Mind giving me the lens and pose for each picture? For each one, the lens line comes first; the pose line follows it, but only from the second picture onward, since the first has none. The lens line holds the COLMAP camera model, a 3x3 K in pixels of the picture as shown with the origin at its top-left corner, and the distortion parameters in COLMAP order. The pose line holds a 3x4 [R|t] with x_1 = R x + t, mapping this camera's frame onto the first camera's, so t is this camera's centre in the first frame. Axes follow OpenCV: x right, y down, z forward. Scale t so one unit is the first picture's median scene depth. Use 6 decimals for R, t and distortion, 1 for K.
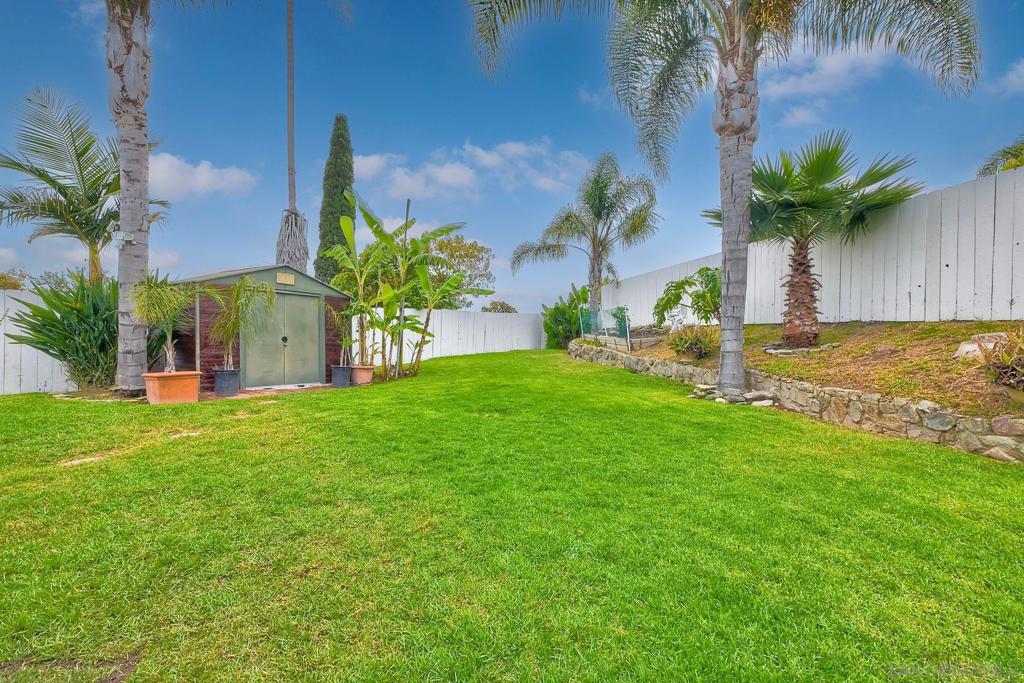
lens RADIAL K [[459.4, 0, 515.7], [0, 459.4, 342.1], [0, 0, 1]] dist [0.001913, -0.000235]
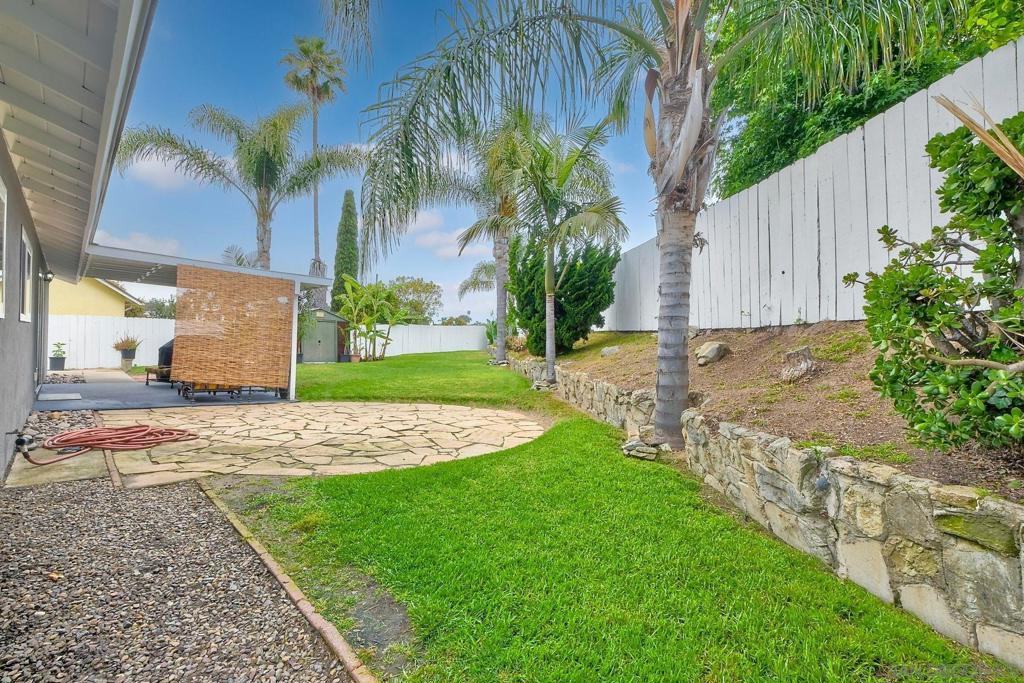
lens RADIAL K [[459.4, 0, 515.7], [0, 459.4, 342.1], [0, 0, 1]] dist [0.001913, -0.000235]
pose [[0.999591, -0.008138, -0.027412, 0.412071], [0.007654, 0.999814, -0.017725, 0.034879], [0.027551, 0.017508, 0.999467, -0.970096]]
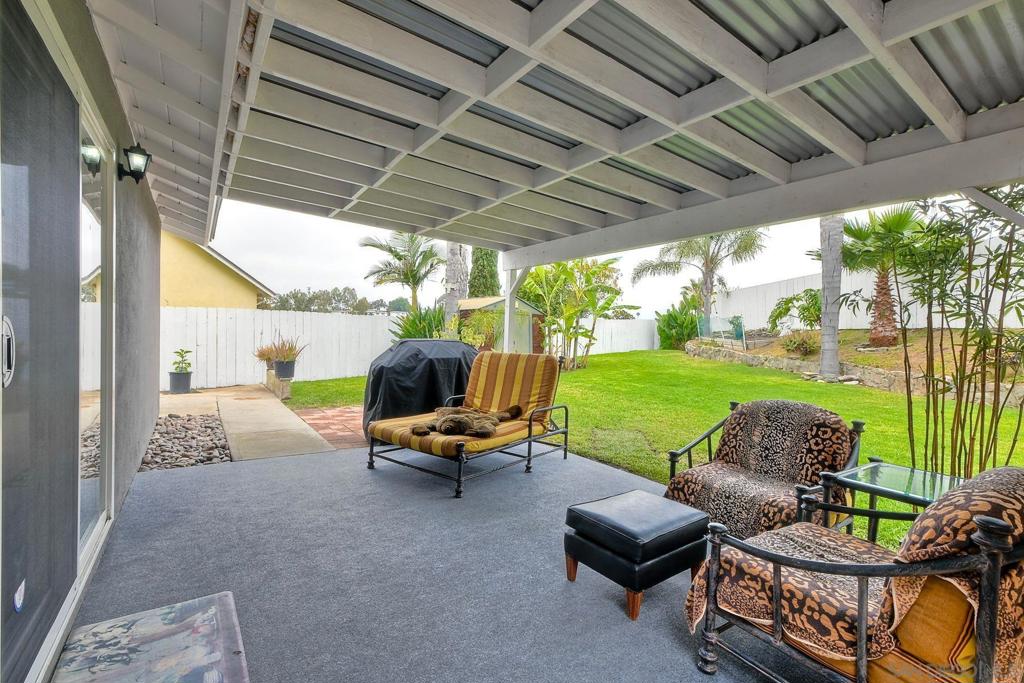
lens RADIAL K [[453.1, 0, 523.0], [0, 453.1, 343.3], [0, 0, 1]] dist [0.011524, -0.000264]
pose [[0.985034, -0.005878, -0.172257, -0.166180], [0.005690, 0.999983, -0.001586, -0.001741], [0.172264, 0.000582, 0.985051, -0.410094]]
